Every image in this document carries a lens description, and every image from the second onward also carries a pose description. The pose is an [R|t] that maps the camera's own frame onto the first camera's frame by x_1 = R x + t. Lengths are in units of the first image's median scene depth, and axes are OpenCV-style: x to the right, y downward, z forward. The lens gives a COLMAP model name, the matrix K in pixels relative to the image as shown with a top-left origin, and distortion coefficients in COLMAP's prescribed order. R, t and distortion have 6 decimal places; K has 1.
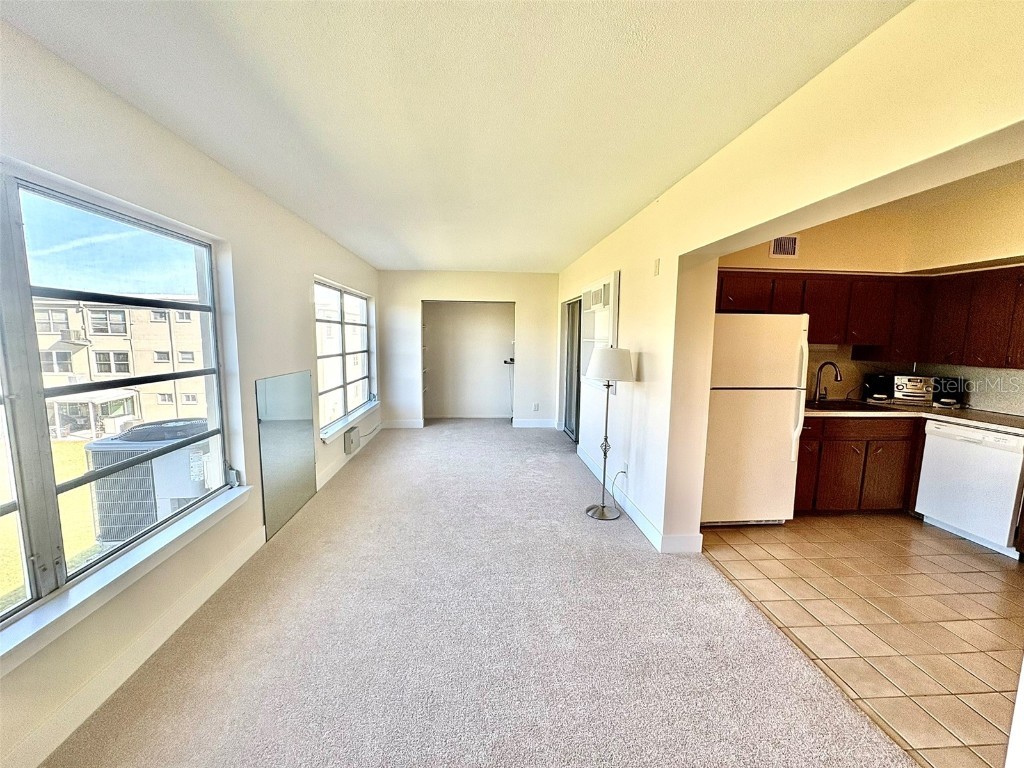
lens RADIAL K [[412.9, 0, 511.5], [0, 412.9, 383.7], [0, 0, 1]] dist [0.000355, 0.000050]
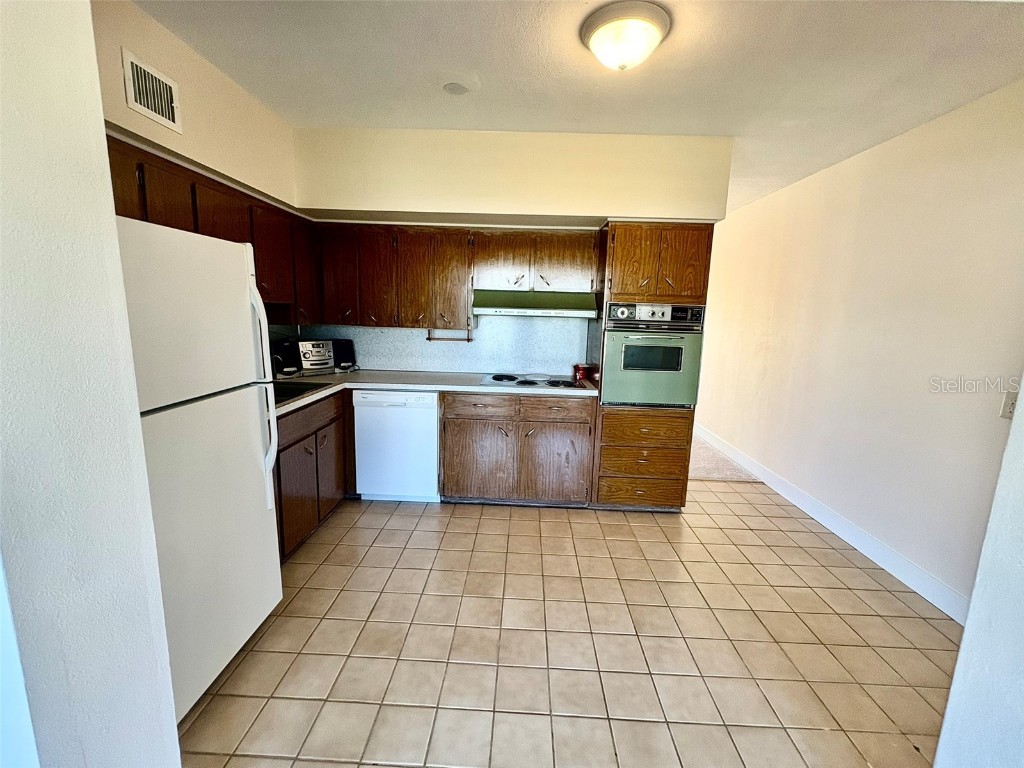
lens RADIAL K [[427.4, 0, 513.1], [0, 427.4, 384.4], [0, 0, 1]] dist [-0.000710, -0.000111]
pose [[0.114165, -0.180483, 0.976930, 0.158506], [0.086935, 0.981402, 0.171150, -0.048893], [-0.989651, 0.065390, 0.127732, 0.532397]]
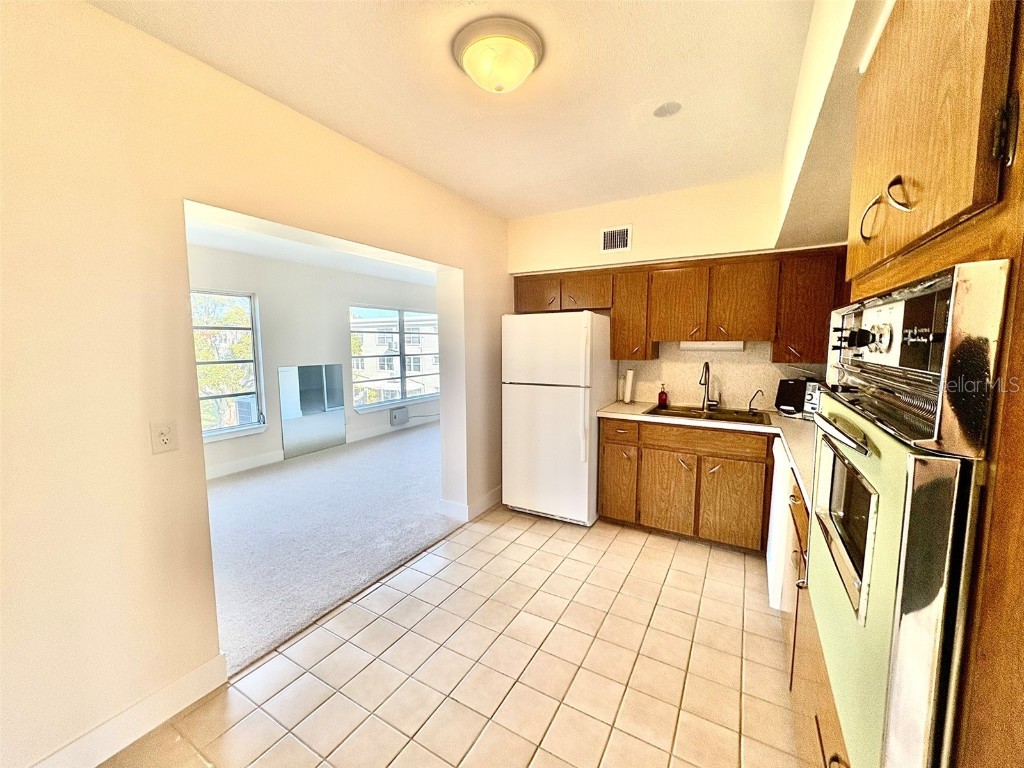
lens RADIAL K [[412.9, 0, 508.0], [0, 412.9, 384.3], [0, 0, 1]] dist [0.000355, 0.000050]
pose [[0.820536, 0.040850, -0.570133, 1.002129], [-0.049198, 0.998789, 0.000758, 0.012712], [0.569473, 0.027427, 0.821552, 0.079755]]
